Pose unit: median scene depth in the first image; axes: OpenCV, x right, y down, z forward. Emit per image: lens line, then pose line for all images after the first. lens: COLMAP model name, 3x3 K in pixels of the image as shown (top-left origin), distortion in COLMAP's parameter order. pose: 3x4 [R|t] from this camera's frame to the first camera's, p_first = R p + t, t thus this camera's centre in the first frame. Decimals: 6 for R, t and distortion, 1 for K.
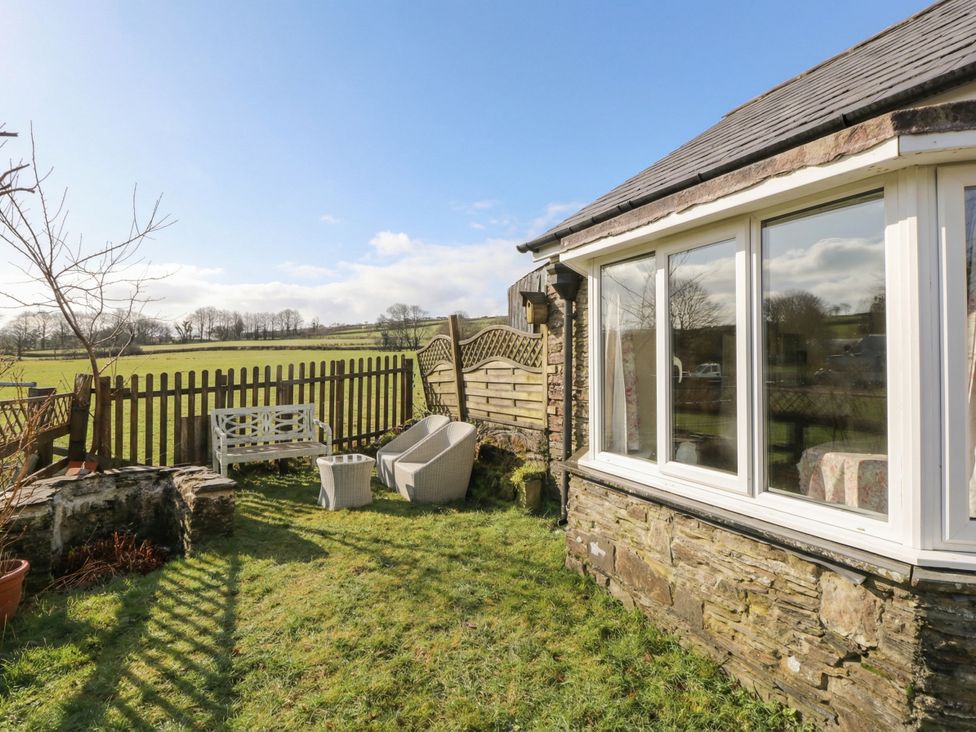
lens RADIAL K [[510.6, 0, 504.5], [0, 510.6, 355.7], [0, 0, 1]] dist [0.004732, -0.014816]
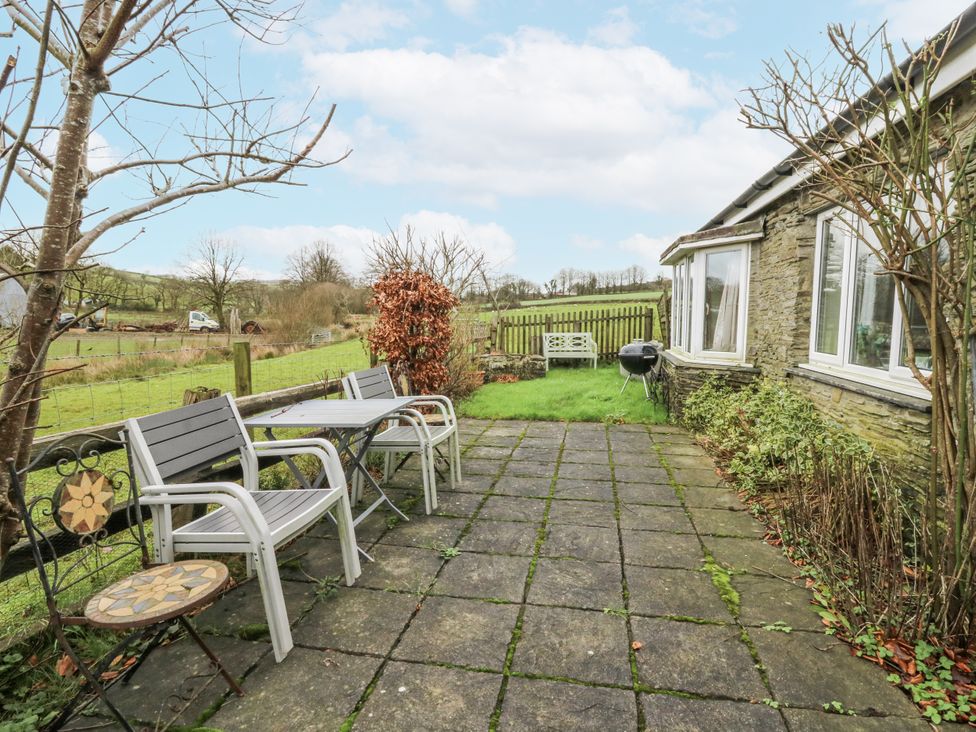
lens RADIAL K [[510.6, 0, 504.5], [0, 510.6, 355.7], [0, 0, 1]] dist [0.004732, -0.014816]
pose [[0.794762, 0.046174, -0.605162, 0.511235], [0.010366, 0.995924, 0.089603, 0.007874], [0.606832, -0.077486, 0.791044, -0.680359]]
